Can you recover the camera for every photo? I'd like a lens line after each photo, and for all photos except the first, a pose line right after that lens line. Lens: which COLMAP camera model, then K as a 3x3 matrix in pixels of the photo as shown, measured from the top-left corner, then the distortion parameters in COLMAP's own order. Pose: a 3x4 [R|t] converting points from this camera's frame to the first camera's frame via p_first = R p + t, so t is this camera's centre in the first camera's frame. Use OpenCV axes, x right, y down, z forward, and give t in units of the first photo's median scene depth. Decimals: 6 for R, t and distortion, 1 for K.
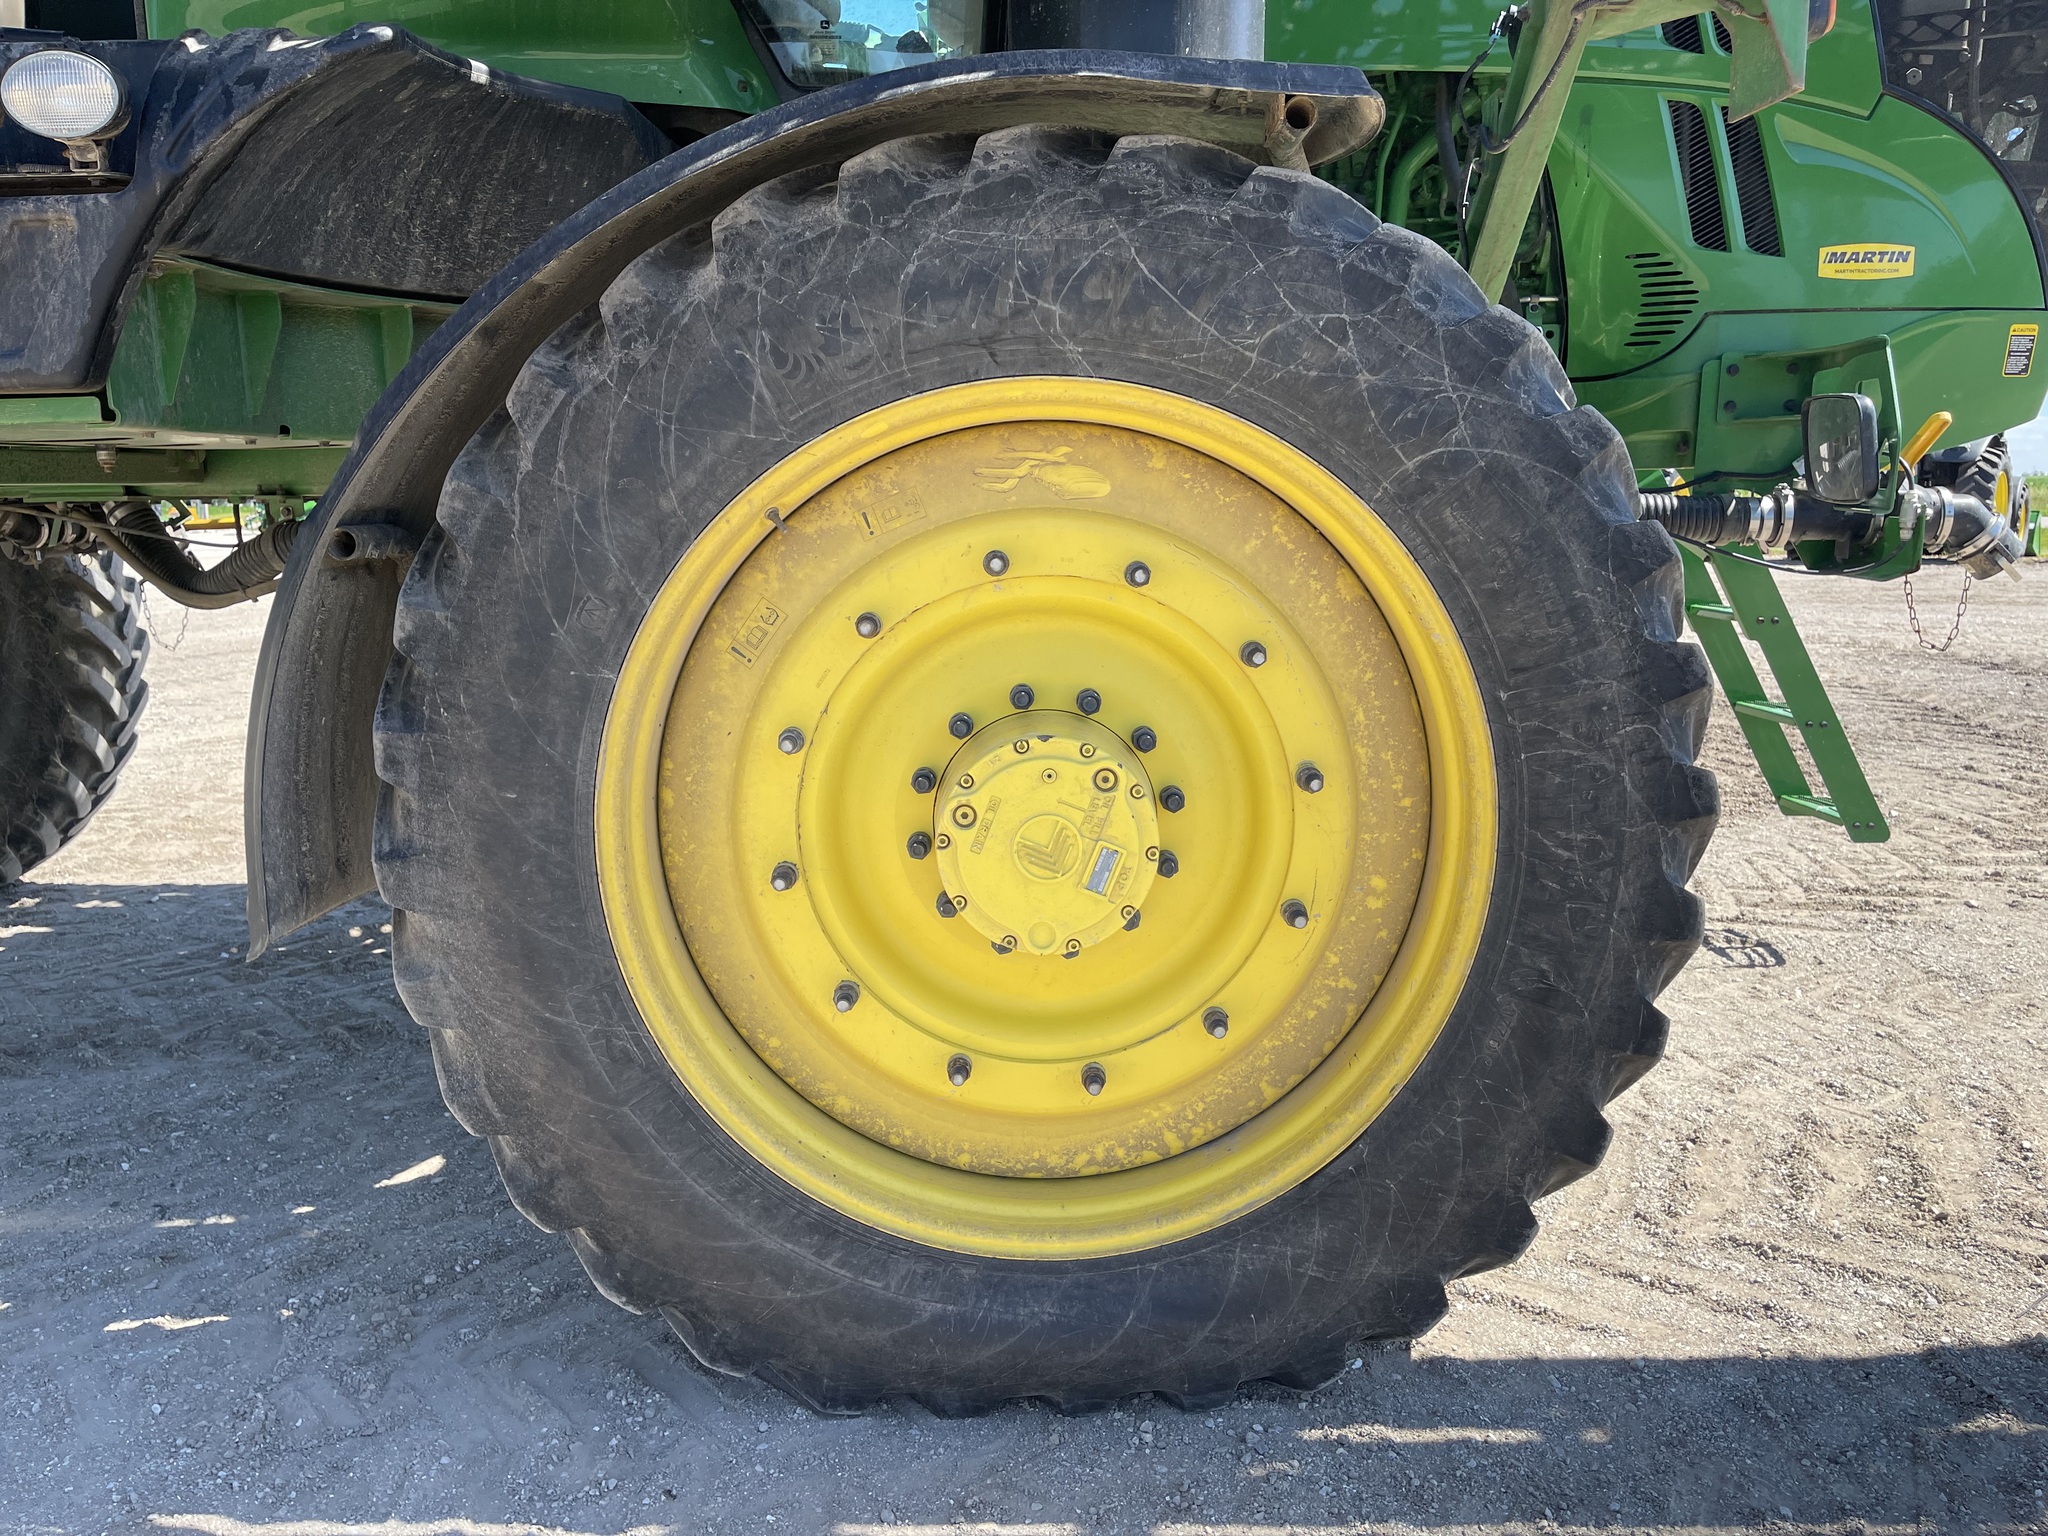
lens RADIAL K [[1545.5, 0, 1030.0], [0, 1545.5, 784.3], [0, 0, 1]] dist [0.041262, -0.019464]
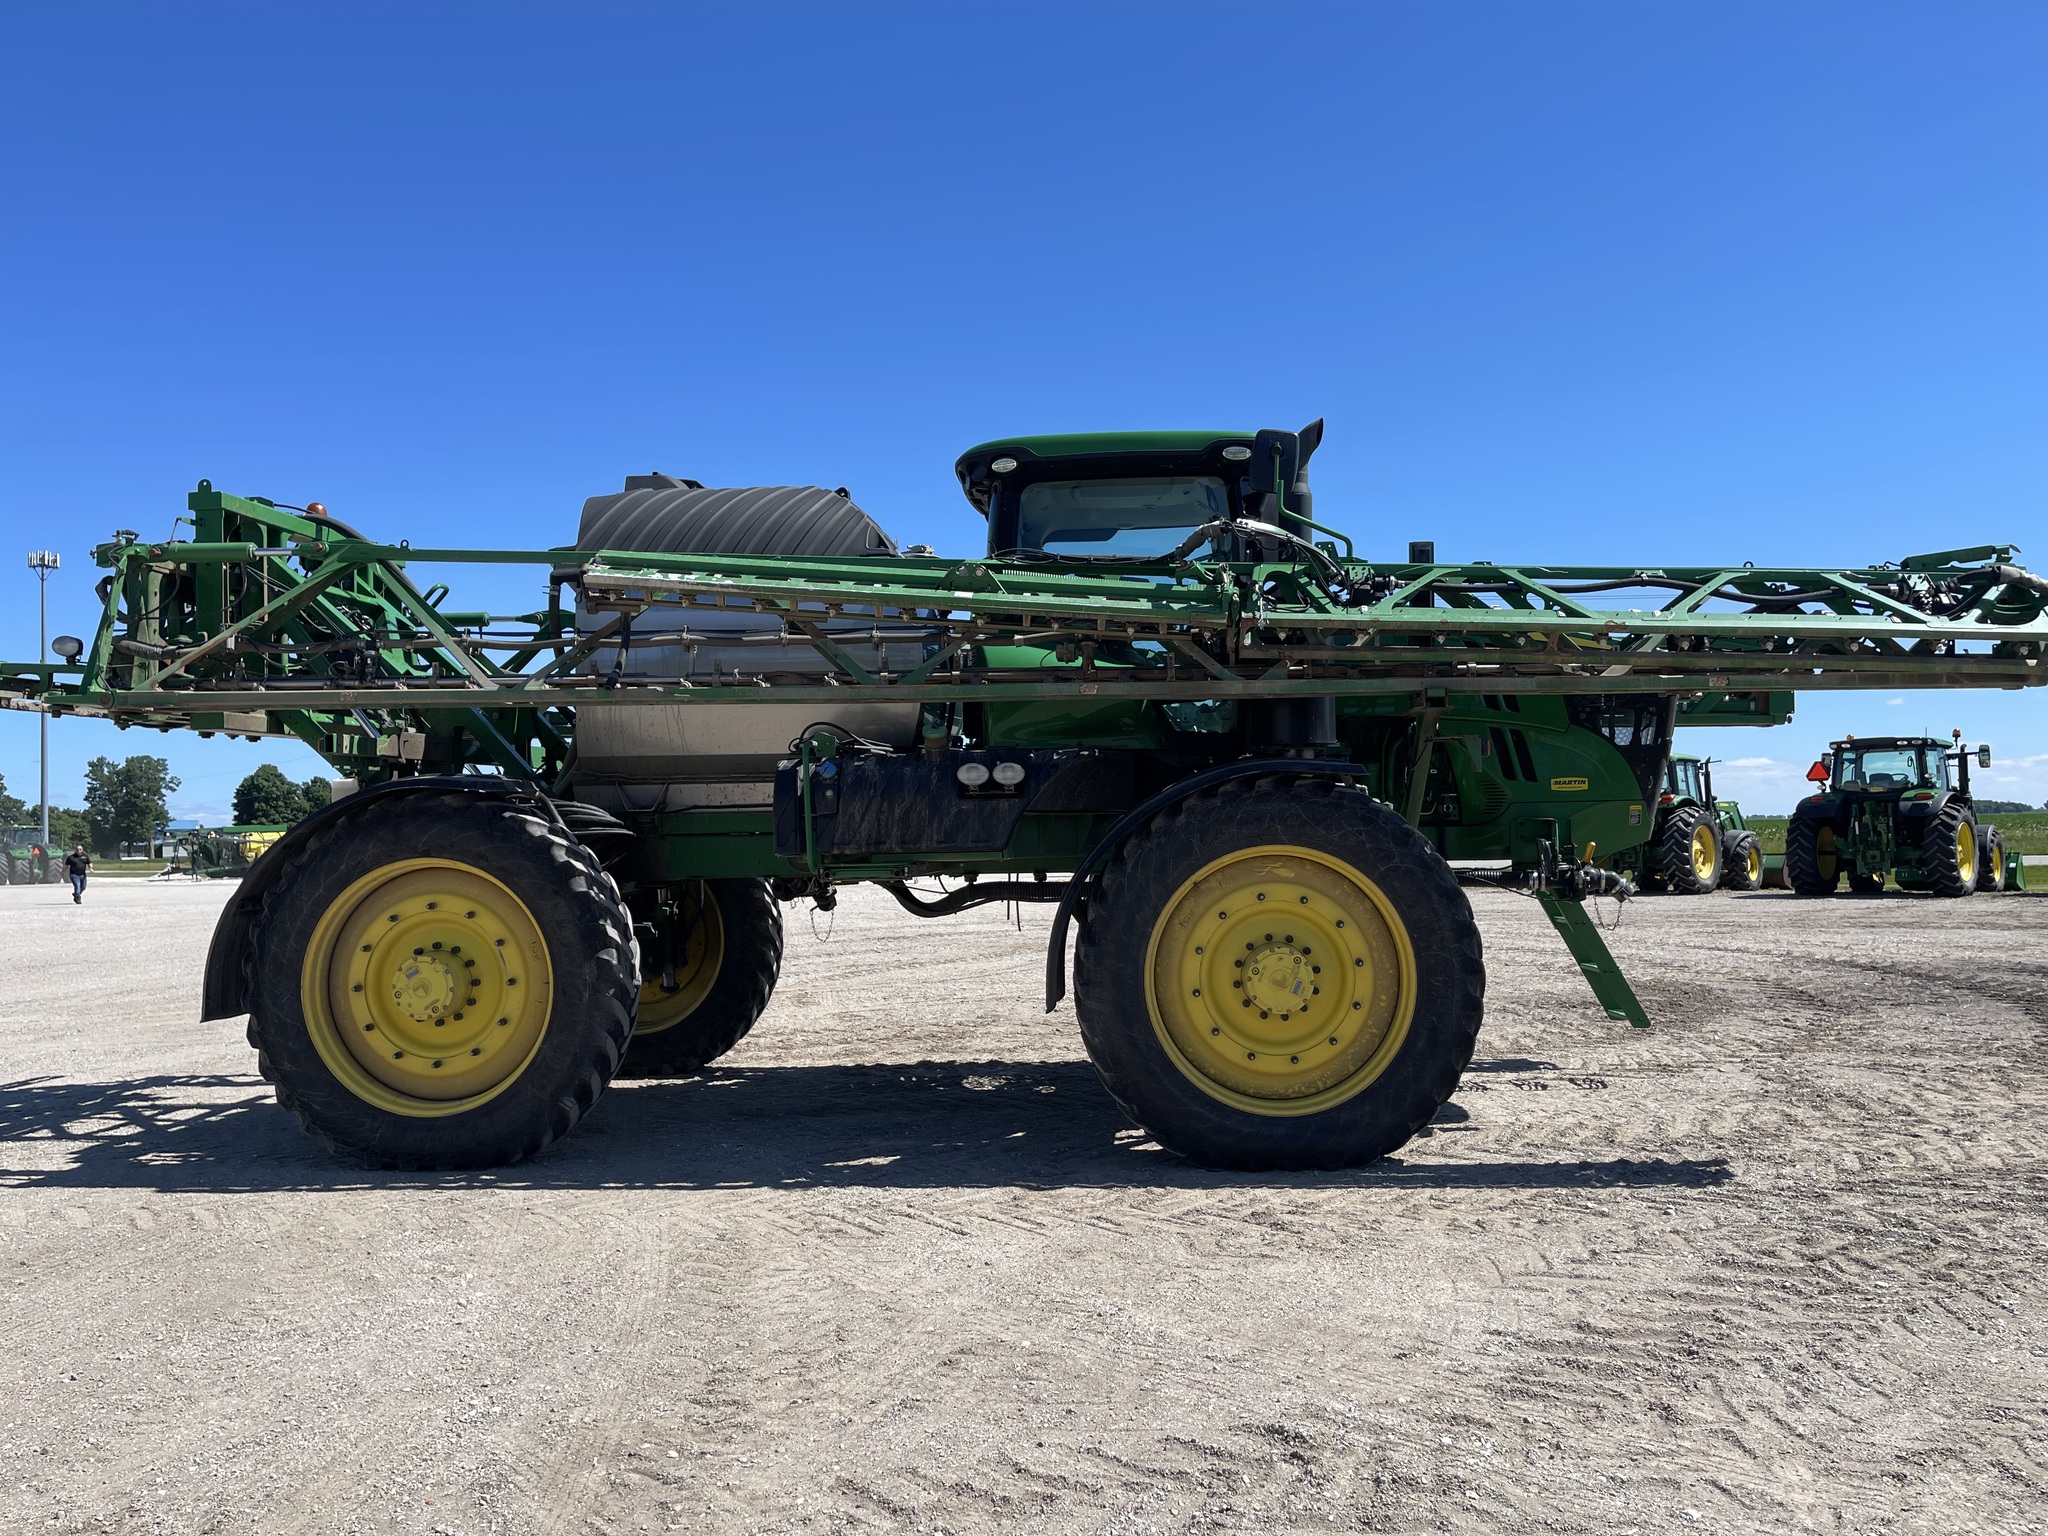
lens RADIAL K [[1545.5, 0, 1023.6], [0, 1545.5, 771.0], [0, 0, 1]] dist [0.041262, -0.019464]
pose [[0.997725, -0.010663, -0.066572, -0.302681], [-0.004358, 0.975151, -0.221499, 0.328744], [0.067280, 0.221285, 0.972886, -2.310462]]
